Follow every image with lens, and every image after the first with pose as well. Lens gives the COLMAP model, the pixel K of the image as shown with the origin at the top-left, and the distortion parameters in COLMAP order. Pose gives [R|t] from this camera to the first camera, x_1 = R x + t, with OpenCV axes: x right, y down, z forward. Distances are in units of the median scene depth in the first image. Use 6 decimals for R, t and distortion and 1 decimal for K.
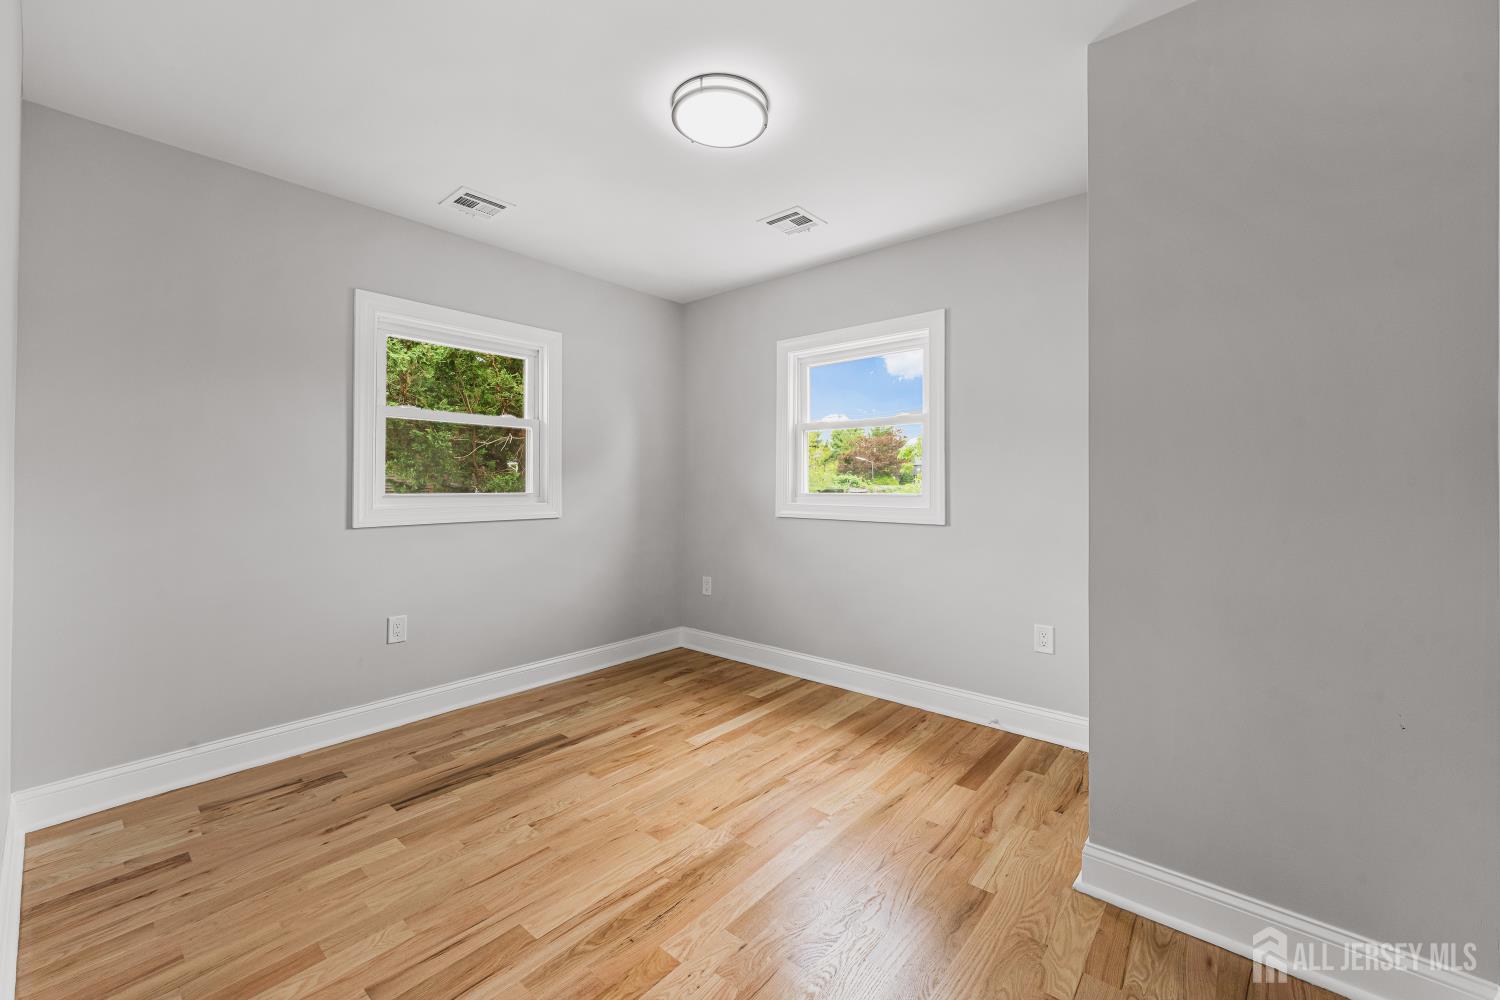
lens RADIAL K [[594.1, 0, 750.3], [0, 594.1, 491.9], [0, 0, 1]] dist [-0.001836, -0.000145]
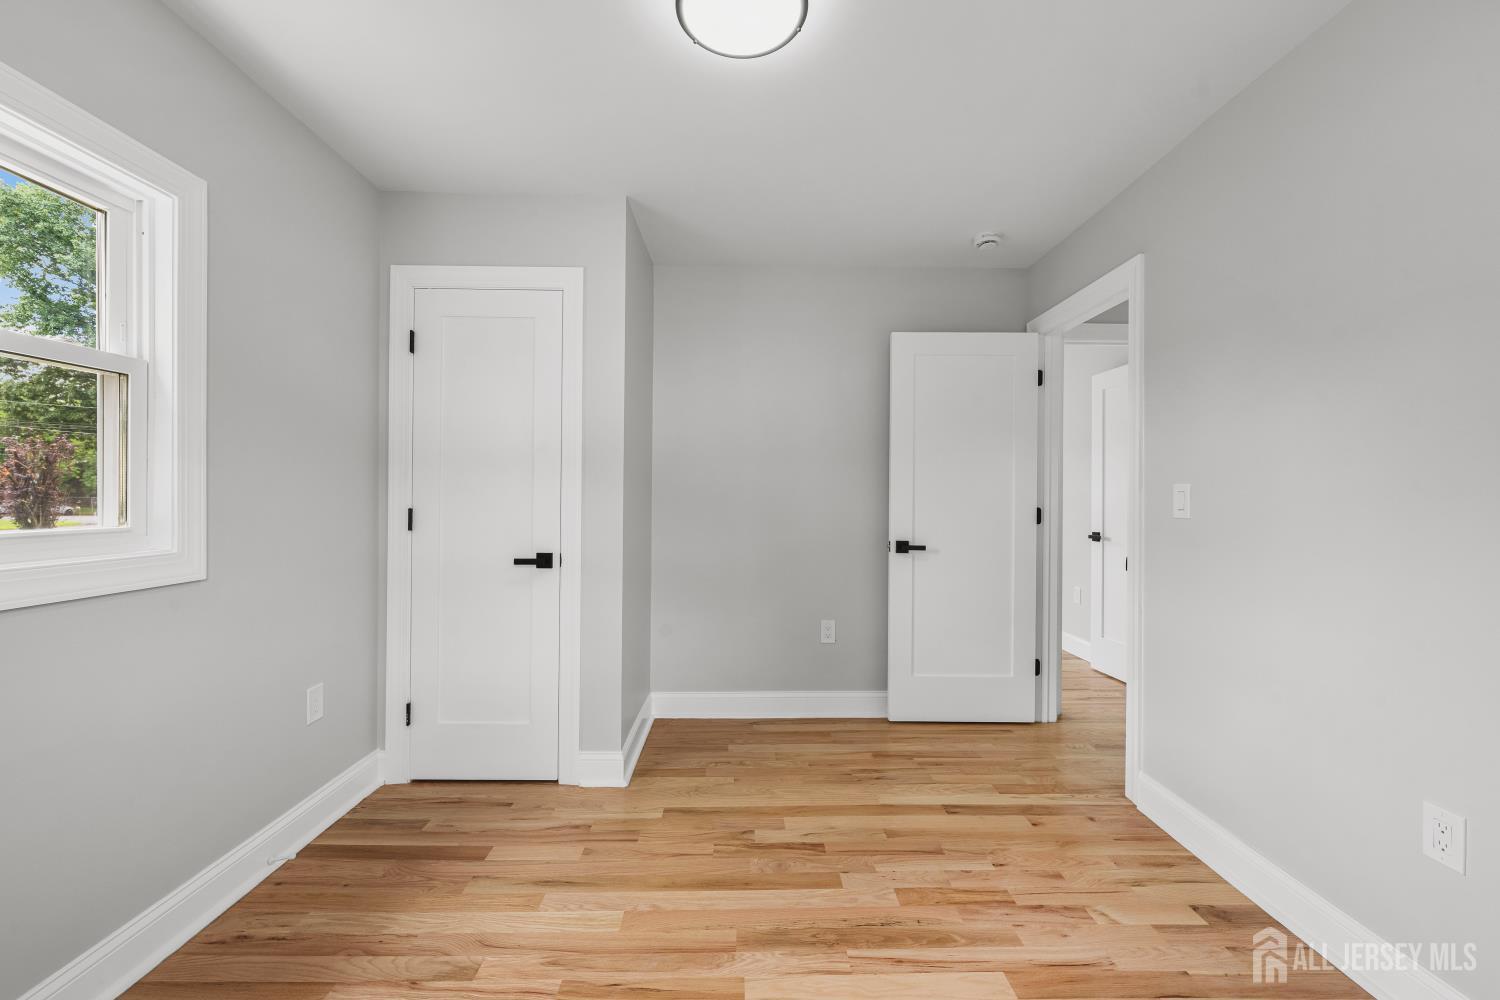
lens RADIAL K [[594.1, 0, 750.3], [0, 594.1, 491.9], [0, 0, 1]] dist [-0.001836, -0.000145]
pose [[-0.650562, 0.003361, 0.759446, -0.652821], [0.005514, 0.999985, 0.000298, -0.031776], [-0.759433, 0.004382, -0.650570, 1.525406]]
